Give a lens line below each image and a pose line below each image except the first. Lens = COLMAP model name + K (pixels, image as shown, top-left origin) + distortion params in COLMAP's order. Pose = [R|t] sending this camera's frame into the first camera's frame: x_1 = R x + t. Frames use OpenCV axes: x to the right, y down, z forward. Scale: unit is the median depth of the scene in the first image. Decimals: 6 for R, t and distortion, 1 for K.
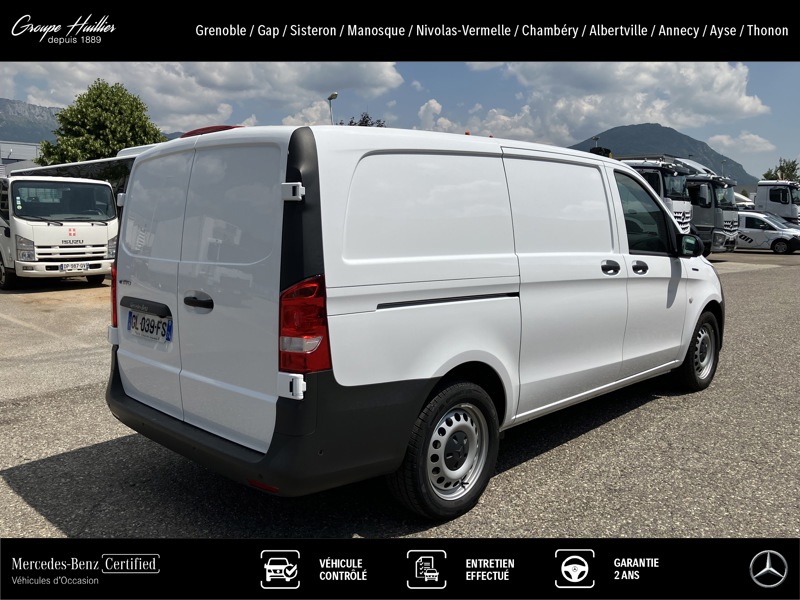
lens RADIAL K [[673.1, 0, 394.5], [0, 673.1, 302.1], [0, 0, 1]] dist [0.019614, 0.000591]
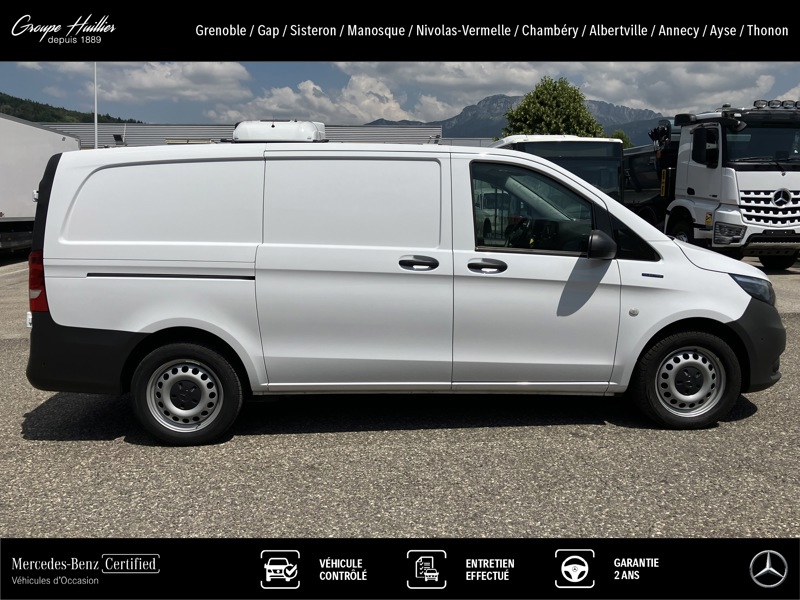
lens RADIAL K [[673.1, 0, 400.5], [0, 673.1, 297.8], [0, 0, 1]] dist [0.019614, 0.000591]
pose [[0.737274, 0.093379, -0.669109, 0.879805], [-0.081972, 0.995449, 0.048599, -0.042021], [0.670602, 0.019018, 0.741574, 0.233336]]
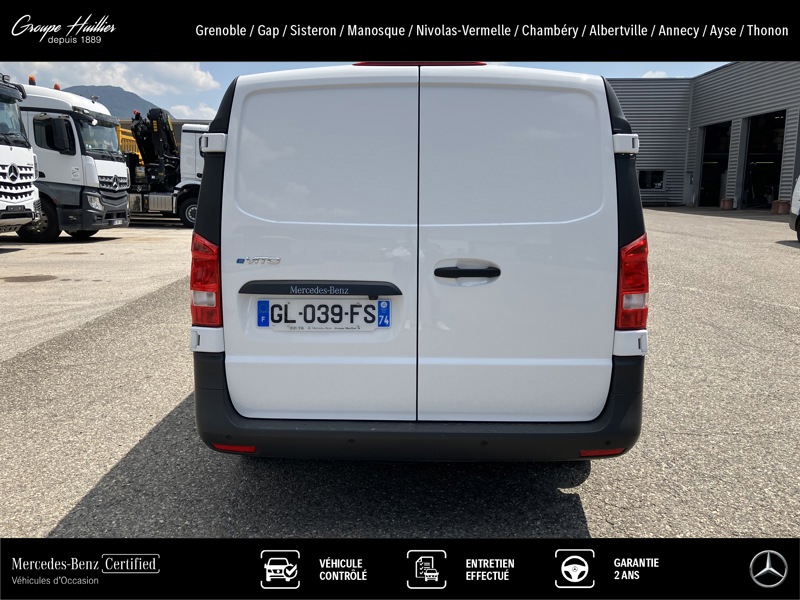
lens RADIAL K [[673.1, 0, 393.9], [0, 673.1, 298.7], [0, 0, 1]] dist [0.019614, 0.000591]
pose [[0.716436, -0.109925, 0.688938, -0.594453], [0.080035, 0.993939, 0.075360, -0.023215], [-0.693047, 0.001148, 0.720892, 0.291503]]
